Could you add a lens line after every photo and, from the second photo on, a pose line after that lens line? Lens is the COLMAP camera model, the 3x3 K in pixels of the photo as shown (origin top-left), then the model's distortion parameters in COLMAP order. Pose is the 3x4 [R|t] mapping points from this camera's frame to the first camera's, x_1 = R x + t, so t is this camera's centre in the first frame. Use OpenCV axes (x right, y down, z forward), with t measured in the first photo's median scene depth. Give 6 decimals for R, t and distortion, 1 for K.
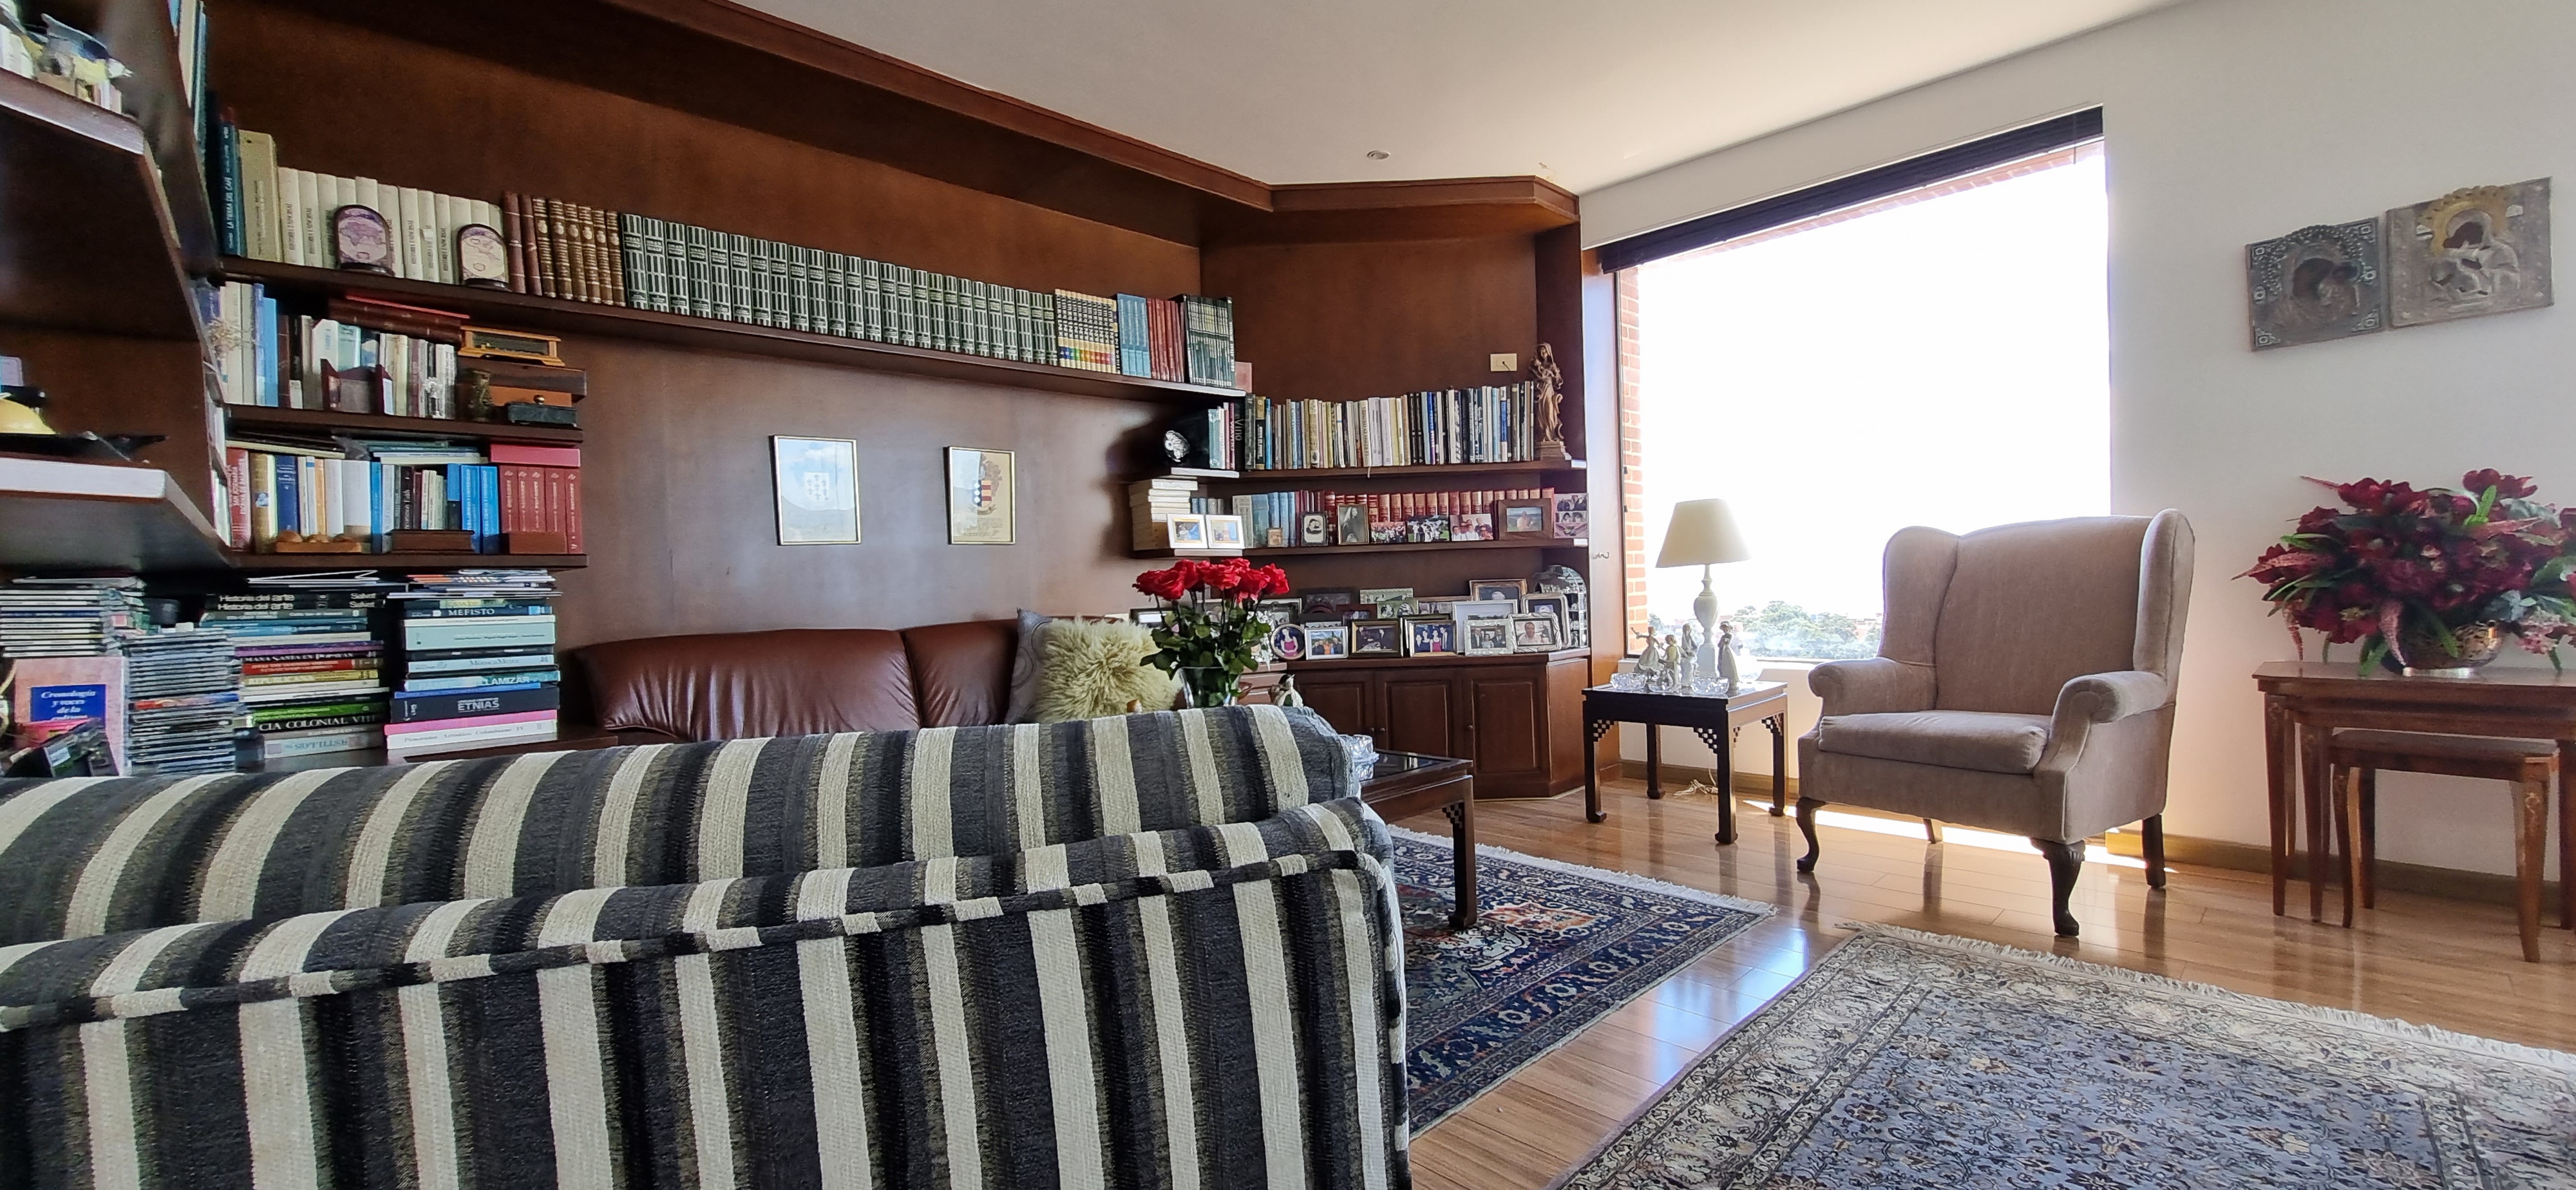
lens RADIAL K [[1022.2, 0, 1301.2], [0, 1022.2, 605.2], [0, 0, 1]] dist [0.001849, -0.000575]
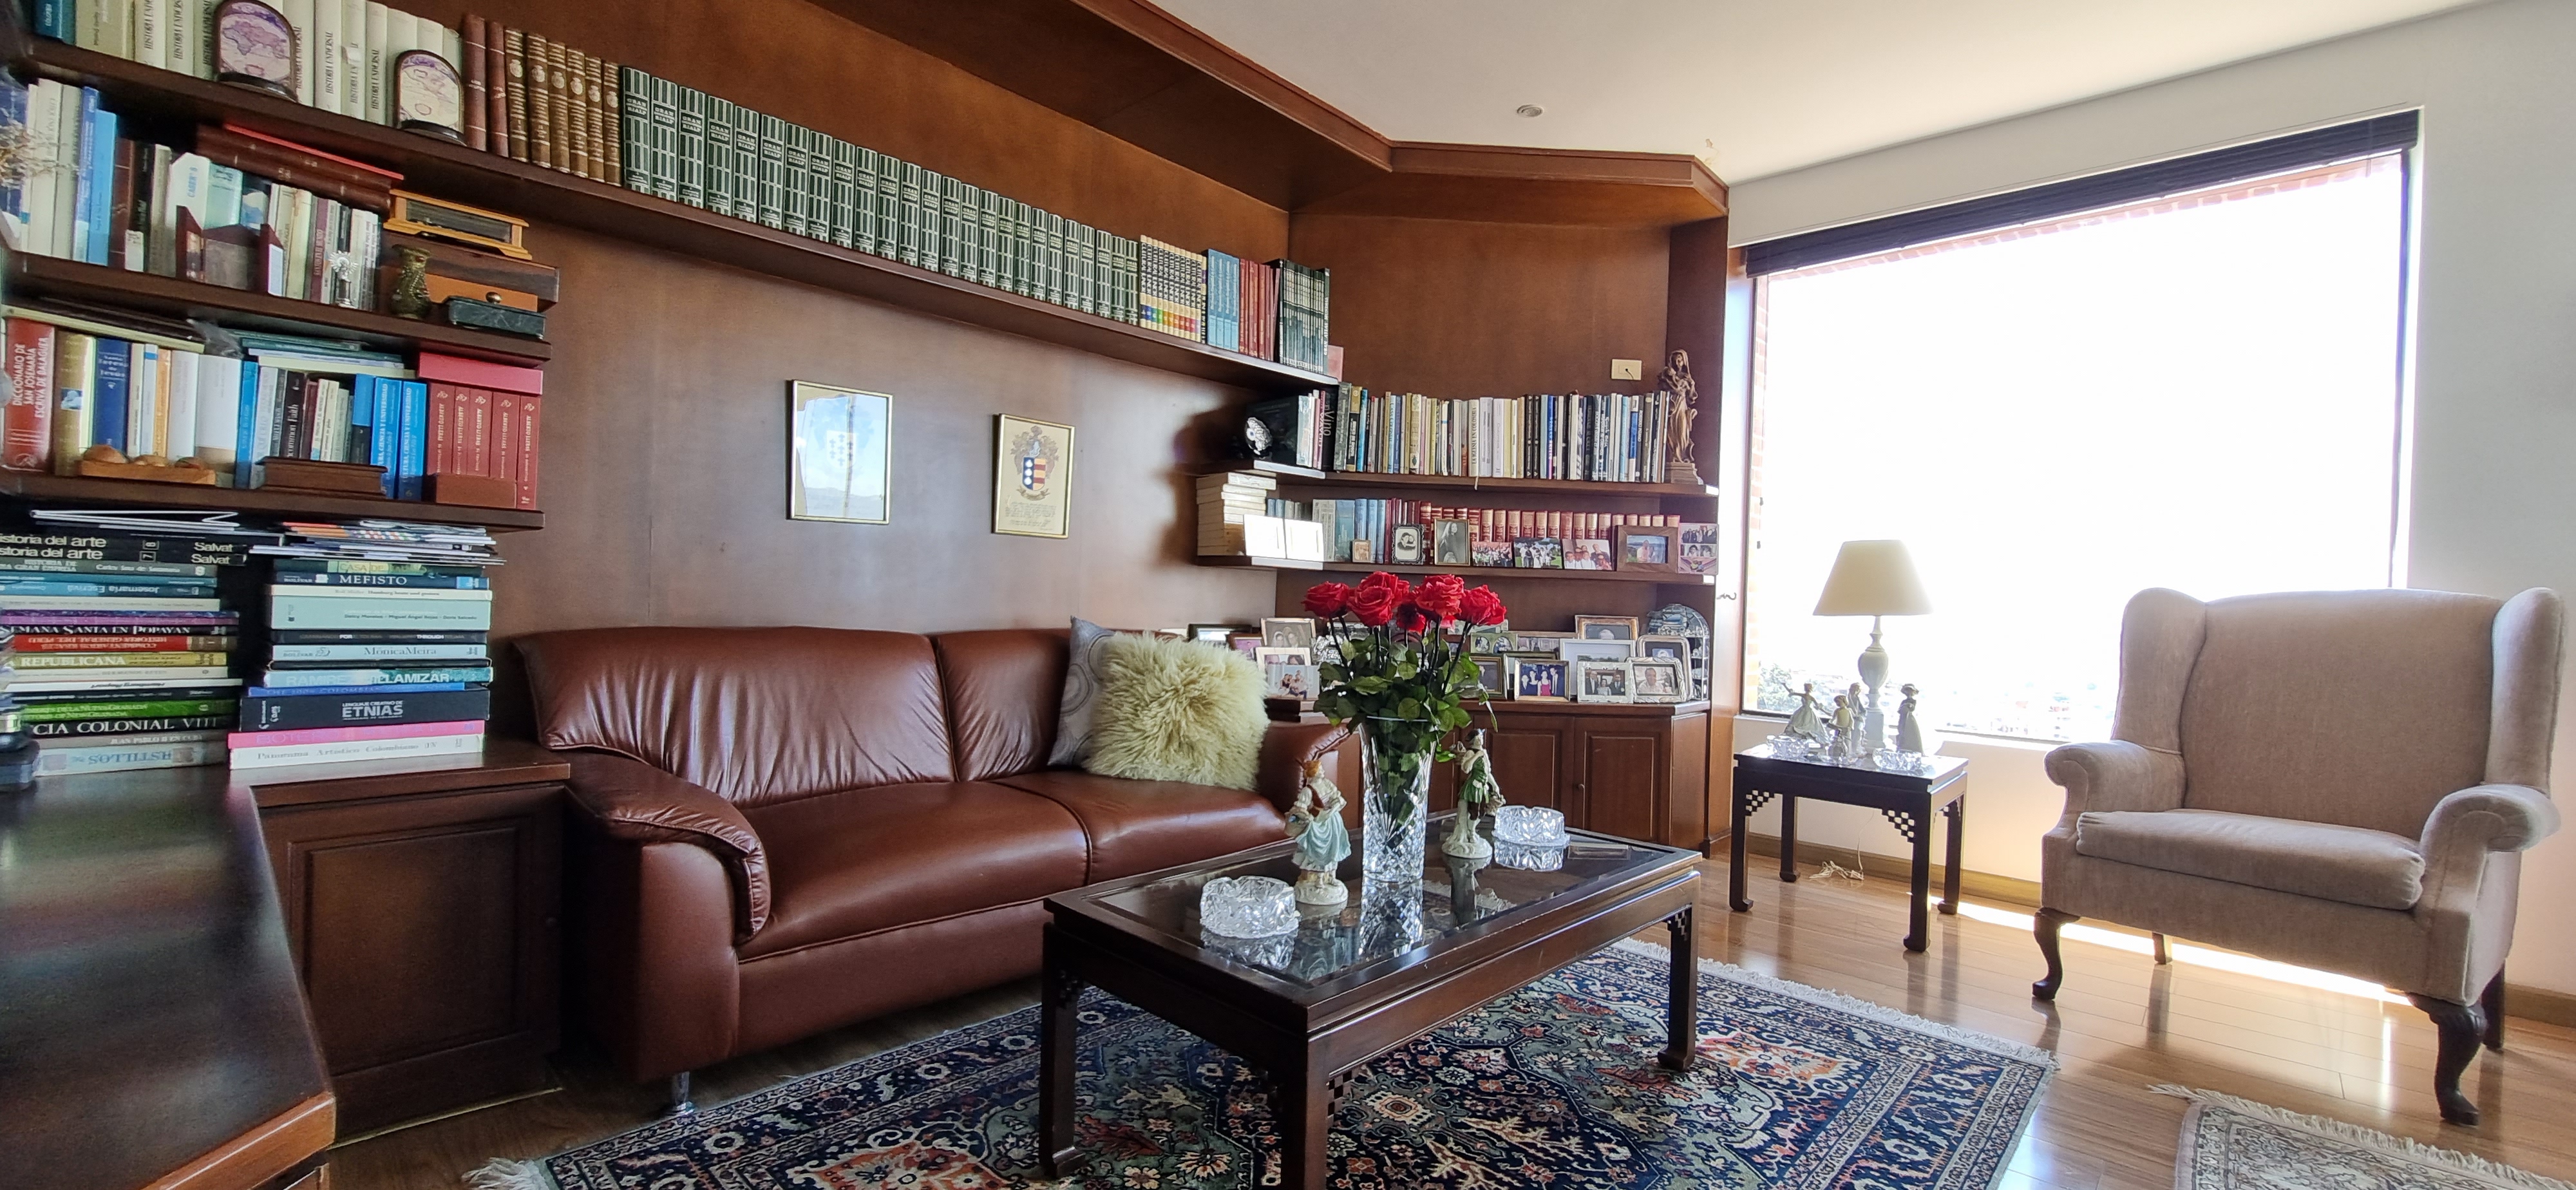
lens RADIAL K [[1018.6, 0, 1297.7], [0, 1018.6, 602.9], [0, 0, 1]] dist [0.001571, -0.000048]
pose [[0.996705, 0.063575, 0.050365, -0.178372], [-0.062592, 0.997821, -0.020848, -0.002467], [-0.051581, 0.017627, 0.998513, 0.225575]]
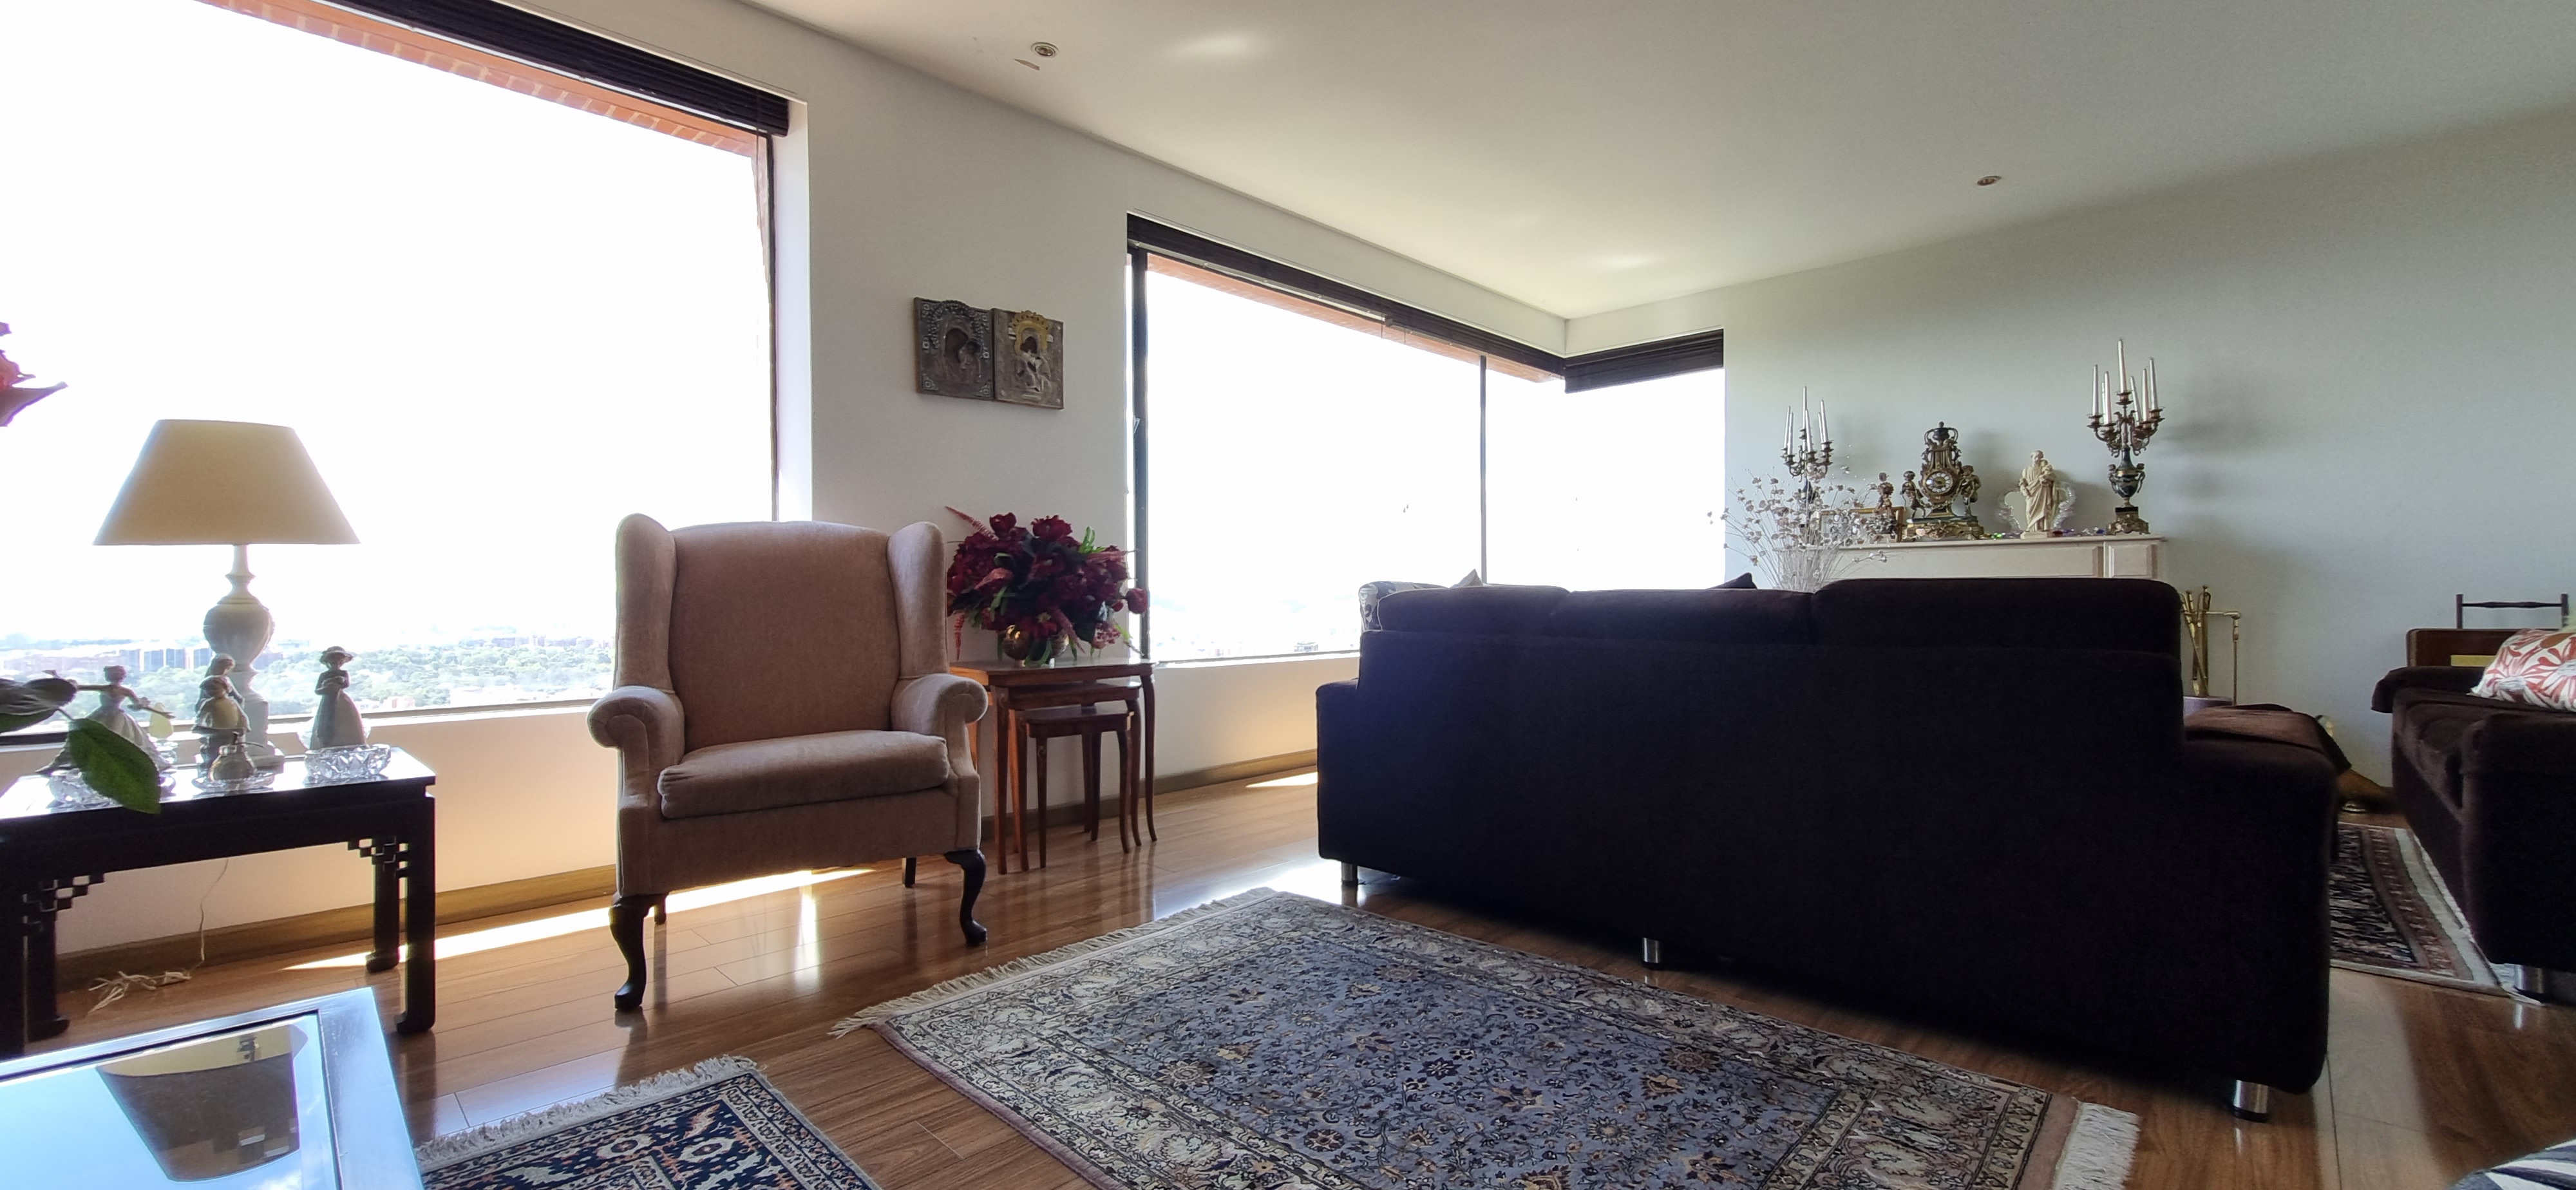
lens RADIAL K [[1022.2, 0, 1301.2], [0, 1022.2, 605.2], [0, 0, 1]] dist [0.001849, -0.000575]
pose [[-0.042372, 0.023062, 0.998836, -0.217416], [0.028305, 0.999360, -0.021874, 0.025513], [-0.998701, 0.027345, -0.042997, 0.628439]]
